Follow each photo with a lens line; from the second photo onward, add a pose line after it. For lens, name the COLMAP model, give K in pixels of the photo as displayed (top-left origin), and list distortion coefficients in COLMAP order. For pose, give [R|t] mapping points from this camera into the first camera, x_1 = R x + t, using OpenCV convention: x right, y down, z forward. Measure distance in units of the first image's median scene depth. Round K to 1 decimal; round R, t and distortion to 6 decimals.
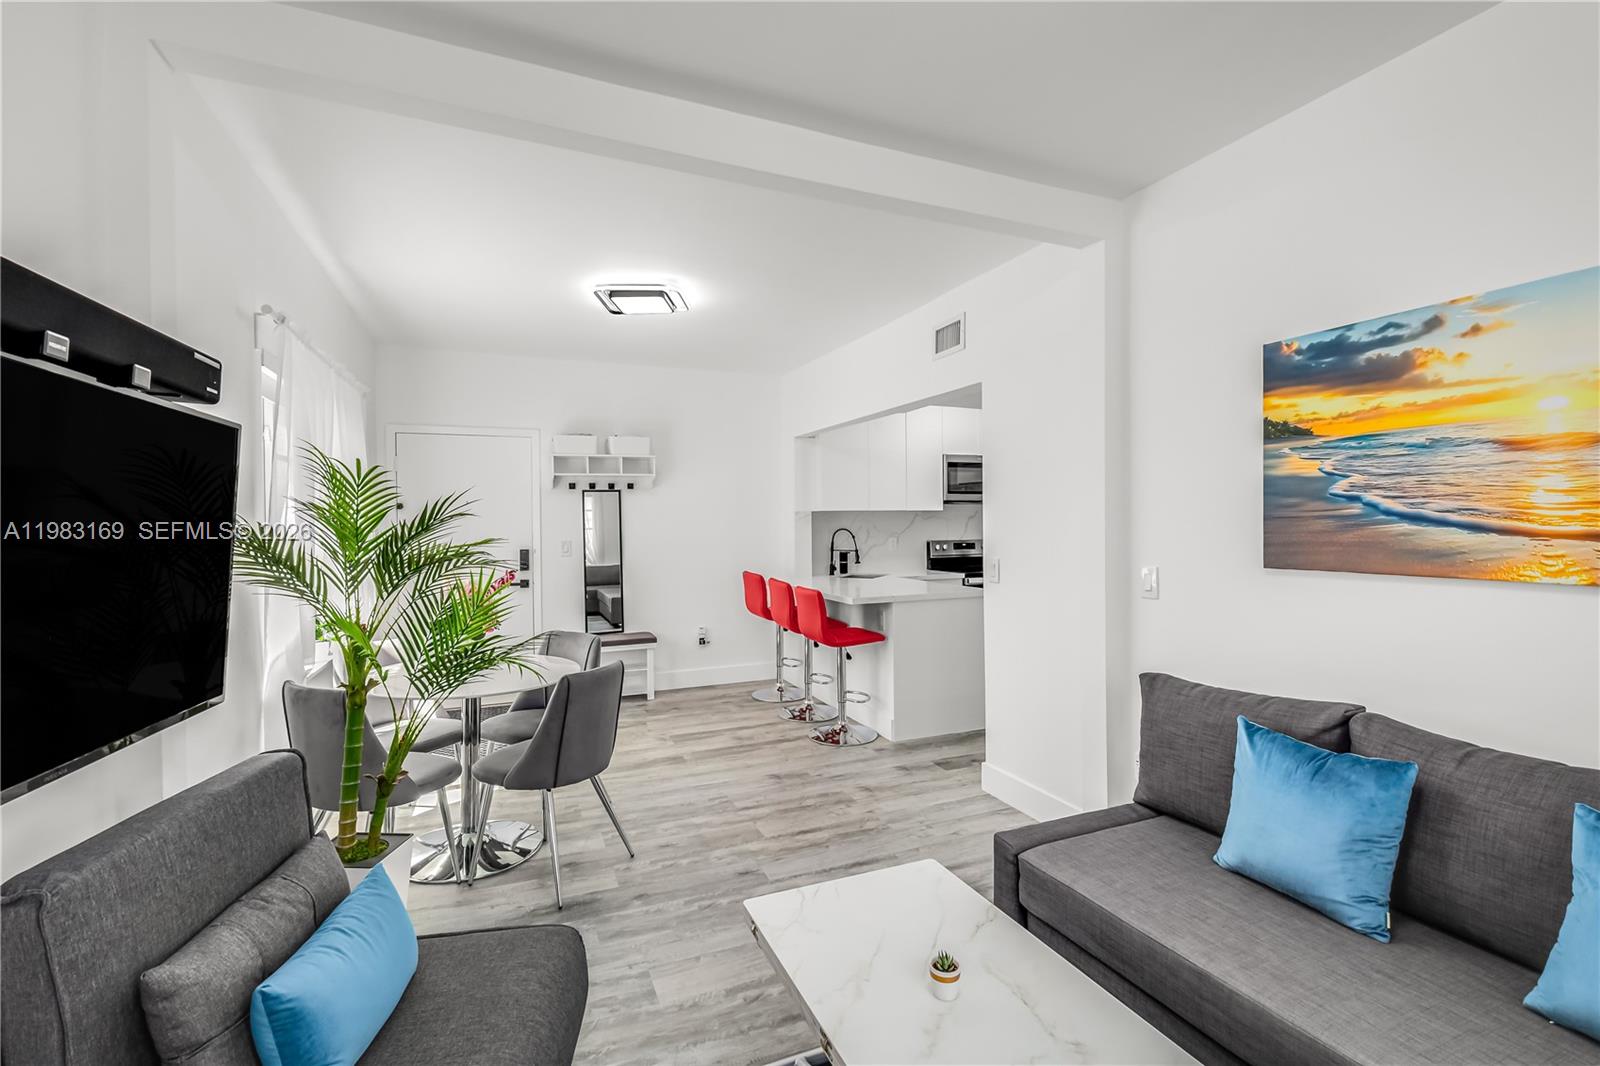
lens RADIAL K [[713.3, 0, 798.2], [0, 713.3, 529.7], [0, 0, 1]] dist [-0.002306, -0.000024]
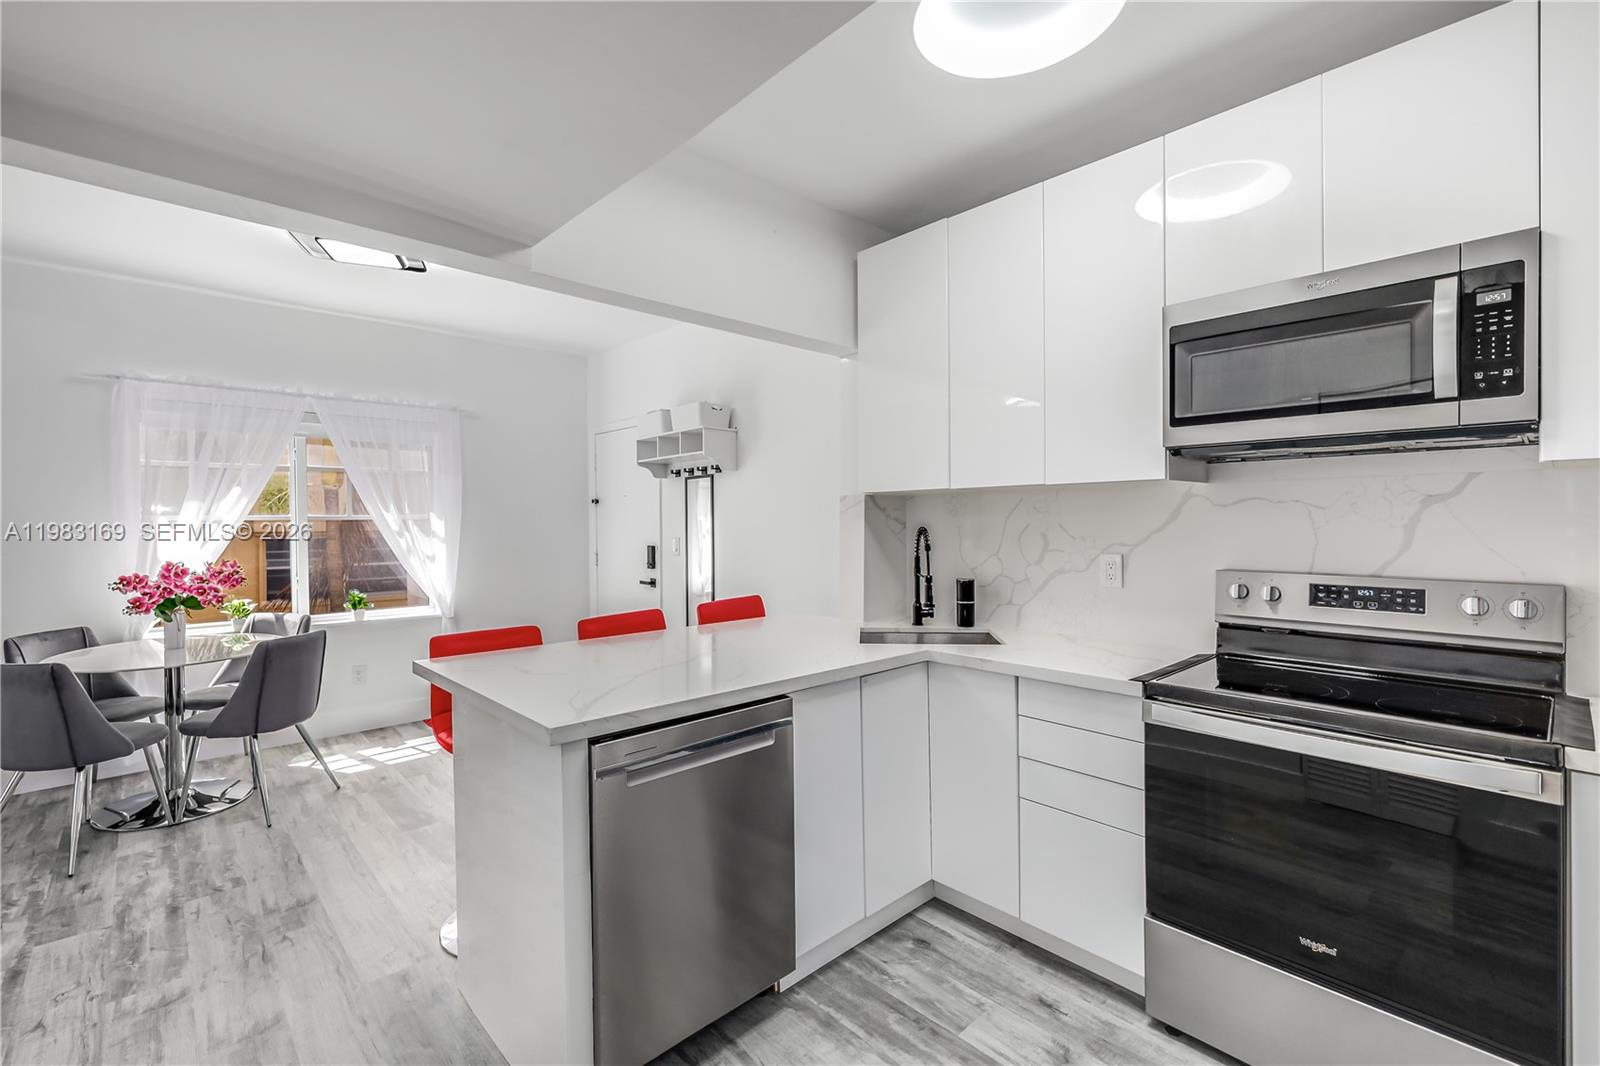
lens RADIAL K [[699.6, 0, 803.2], [0, 699.6, 528.8], [0, 0, 1]] dist [0.001054, 0.000697]
pose [[0.351647, 0.019247, -0.935935, 0.518416], [-0.006062, 0.999814, 0.018283, -0.011141], [0.936113, -0.000755, 0.351698, 0.853878]]
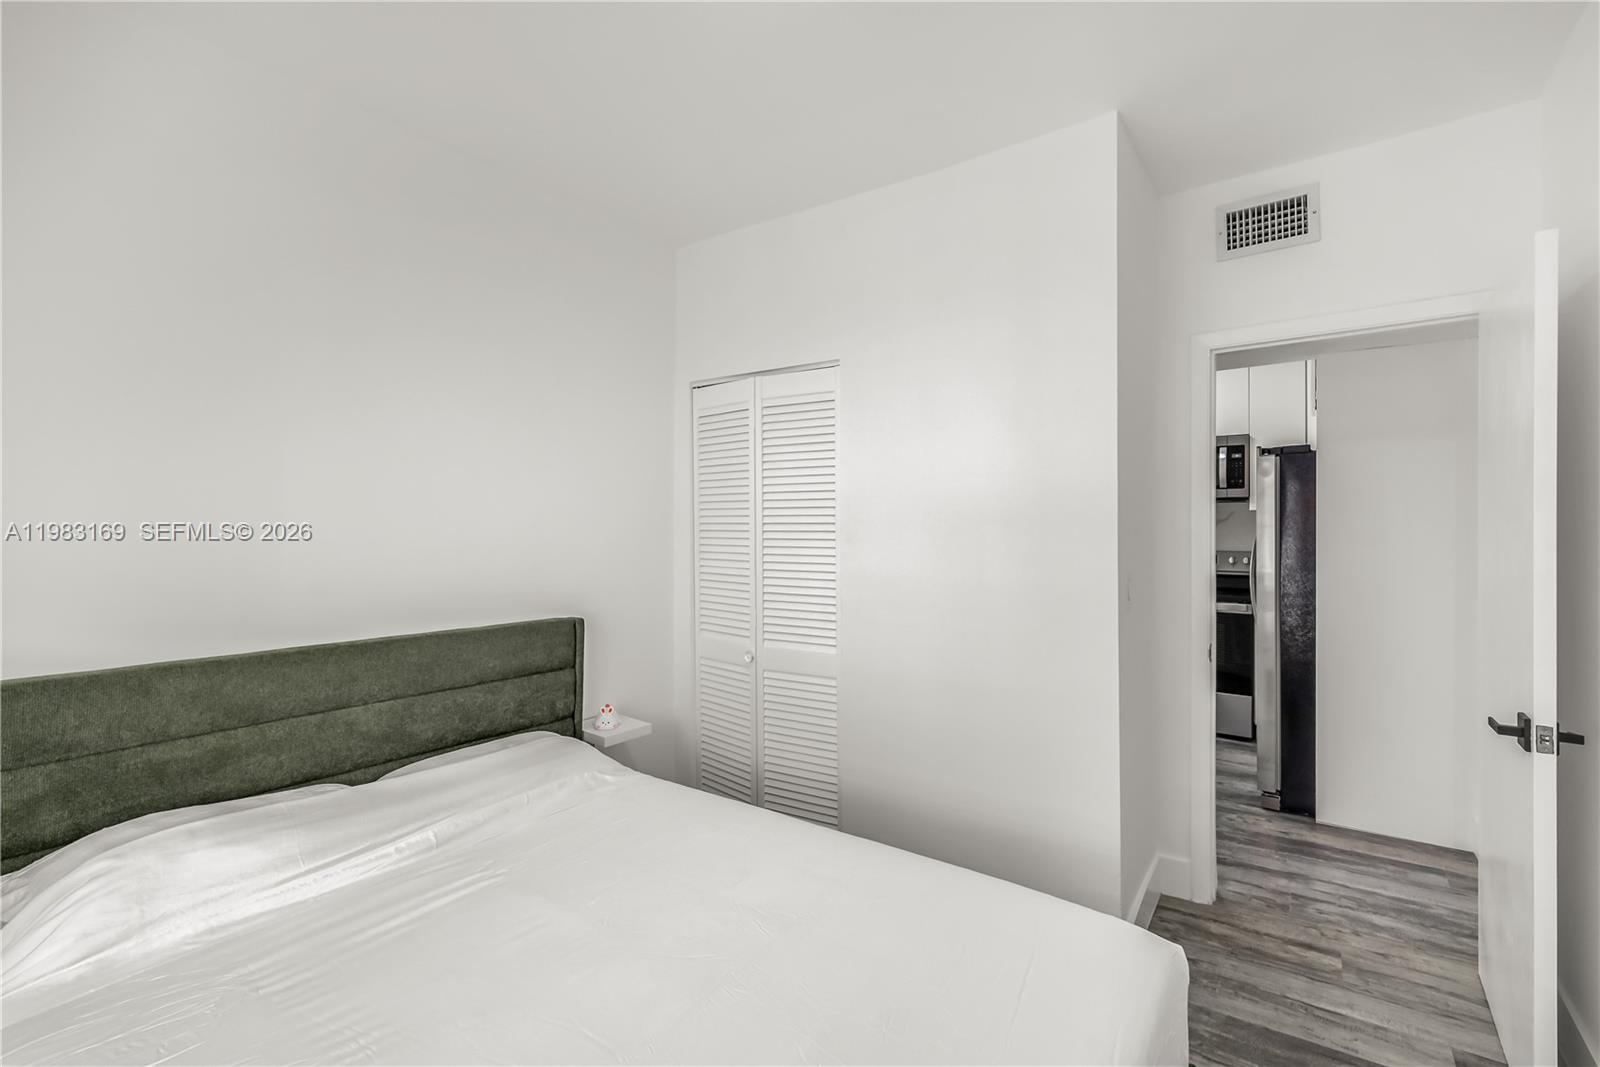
lens RADIAL K [[699.6, 0, 803.7], [0, 699.6, 534.7], [0, 0, 1]] dist [0.001054, 0.000697]
pose [[0.527380, 0.014107, -0.849512, 0.794496], [-0.013149, 0.999878, 0.008440, -0.004792], [0.849528, 0.006719, 0.527501, 0.322776]]
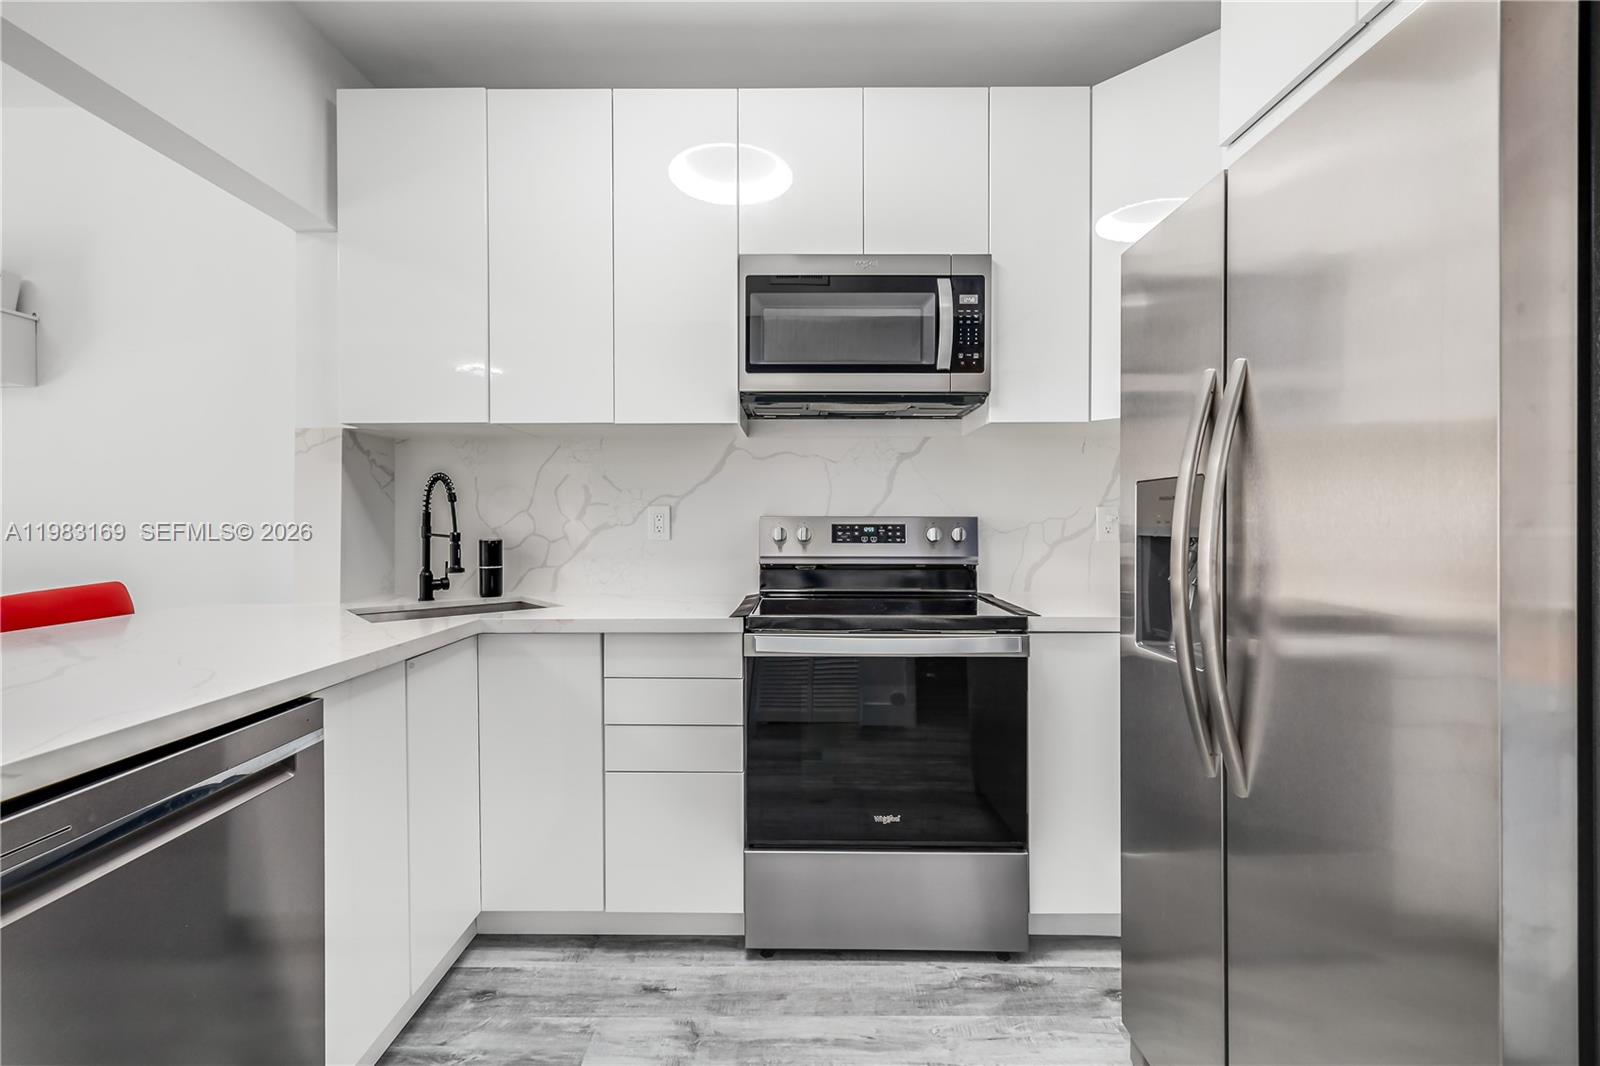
lens RADIAL K [[699.6, 0, 794.6], [0, 699.6, 522.9], [0, 0, 1]] dist [0.001054, 0.000697]
pose [[0.921934, 0.013392, -0.387116, 0.414284], [-0.013760, 0.999904, 0.001821, 0.021592], [0.387103, 0.003648, 0.922029, 0.824045]]
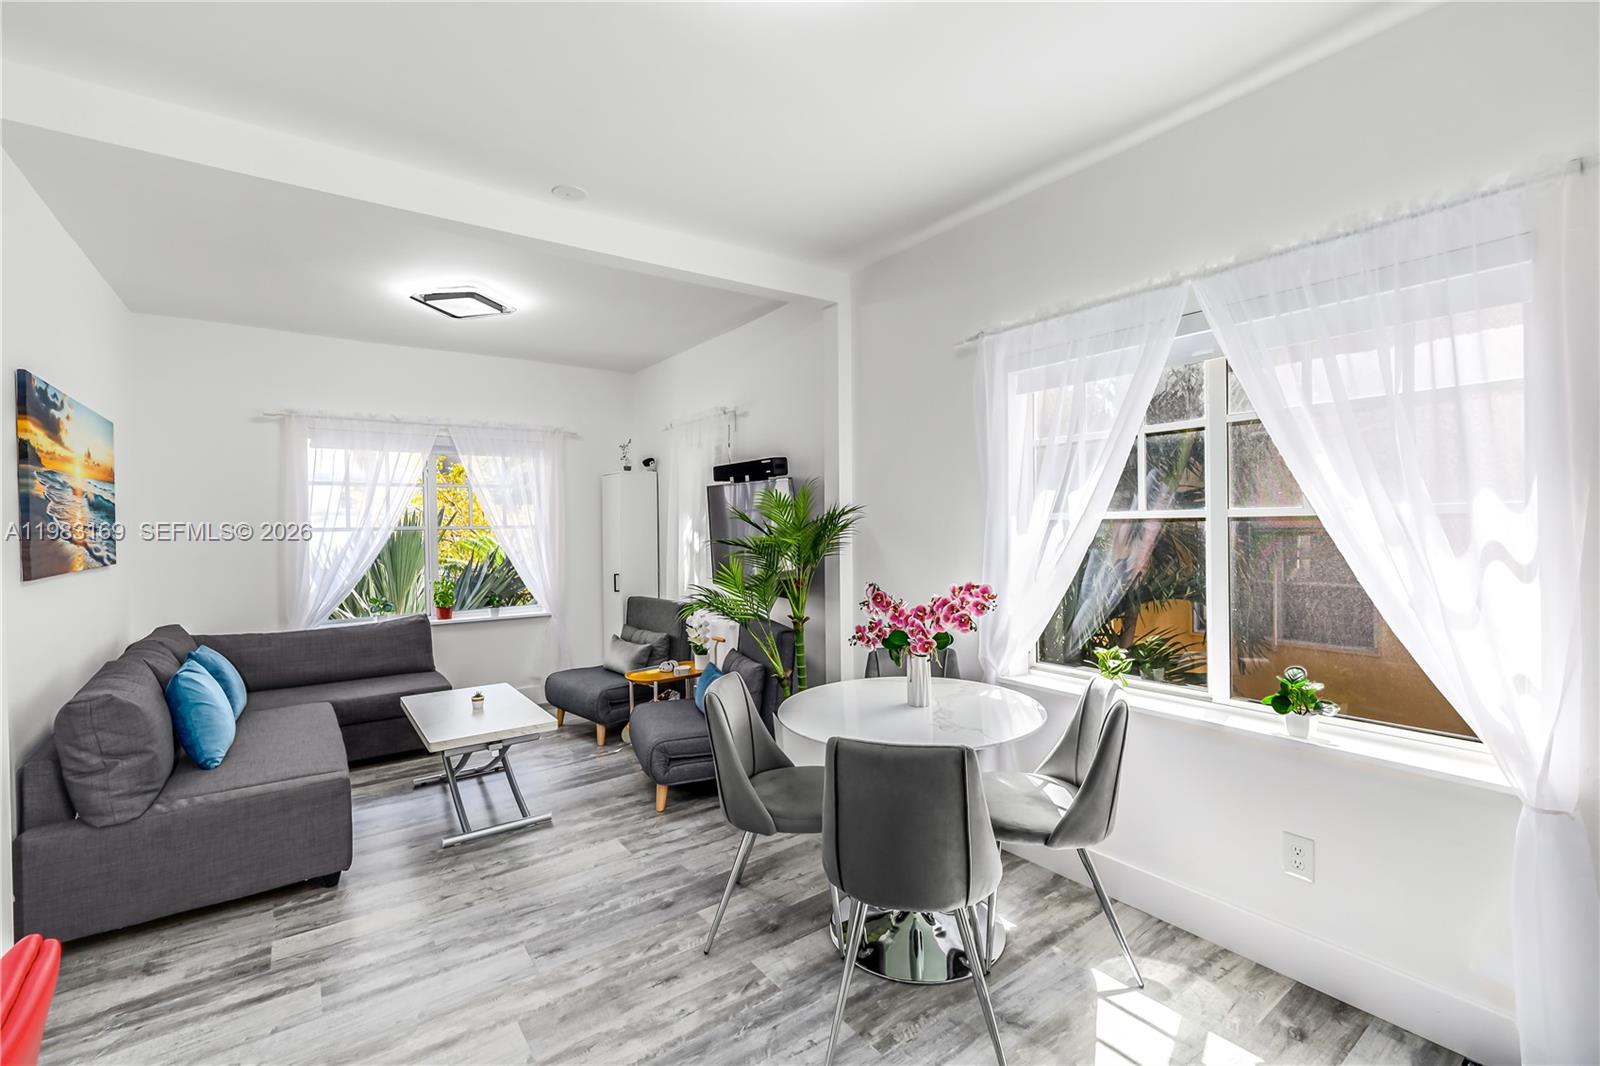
lens RADIAL K [[699.6, 0, 801.8], [0, 699.6, 529.4], [0, 0, 1]] dist [0.001054, 0.000697]
pose [[-0.970599, 0.022906, -0.239609, -0.087764], [0.018773, 0.999633, 0.019517, -0.008818], [0.239968, 0.014445, -0.970673, 0.952576]]
